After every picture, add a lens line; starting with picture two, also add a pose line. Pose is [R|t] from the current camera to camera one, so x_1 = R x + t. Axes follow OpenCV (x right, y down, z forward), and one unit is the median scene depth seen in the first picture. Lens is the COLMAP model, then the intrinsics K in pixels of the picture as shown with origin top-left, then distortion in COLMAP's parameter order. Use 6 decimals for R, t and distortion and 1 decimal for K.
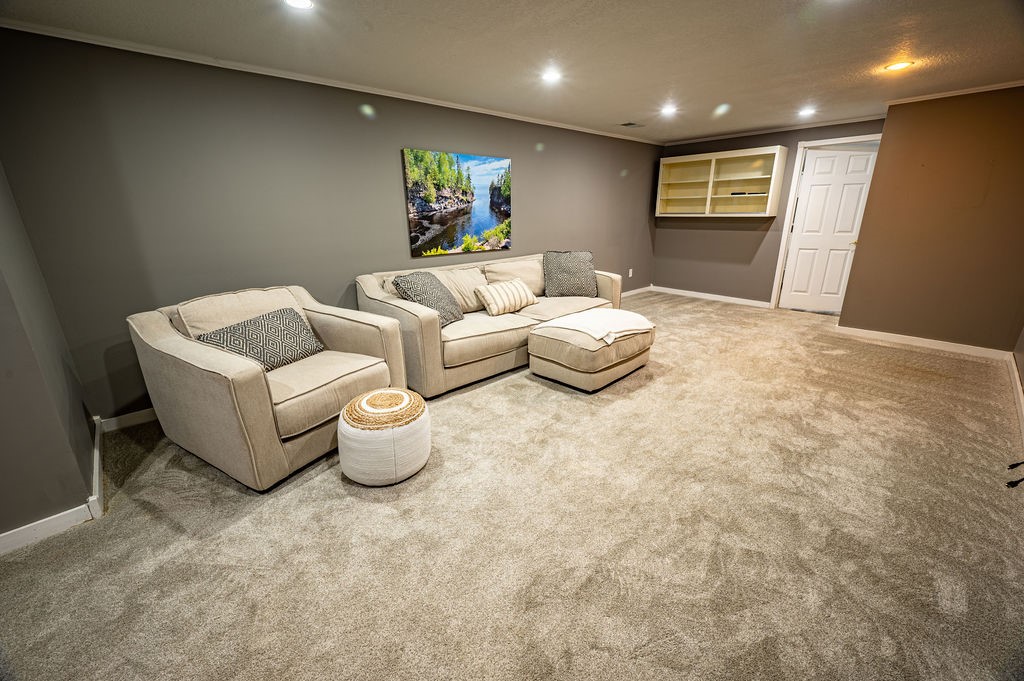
lens RADIAL K [[404.3, 0, 511.6], [0, 404.3, 340.7], [0, 0, 1]] dist [-0.000304, 0.000075]
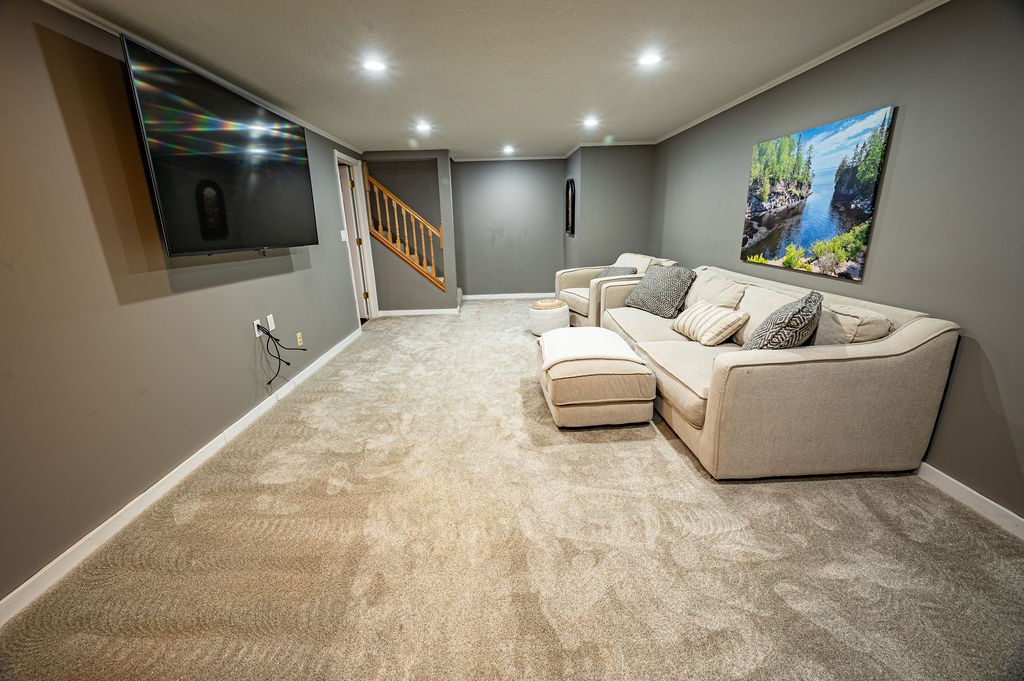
lens RADIAL K [[404.3, 0, 513.4], [0, 404.3, 336.1], [0, 0, 1]] dist [-0.000304, 0.000075]
pose [[-0.649433, 0.241984, -0.720889, 0.785148], [-0.198352, 0.861288, 0.467803, -0.372010], [0.734093, 0.446797, -0.511351, 1.120077]]
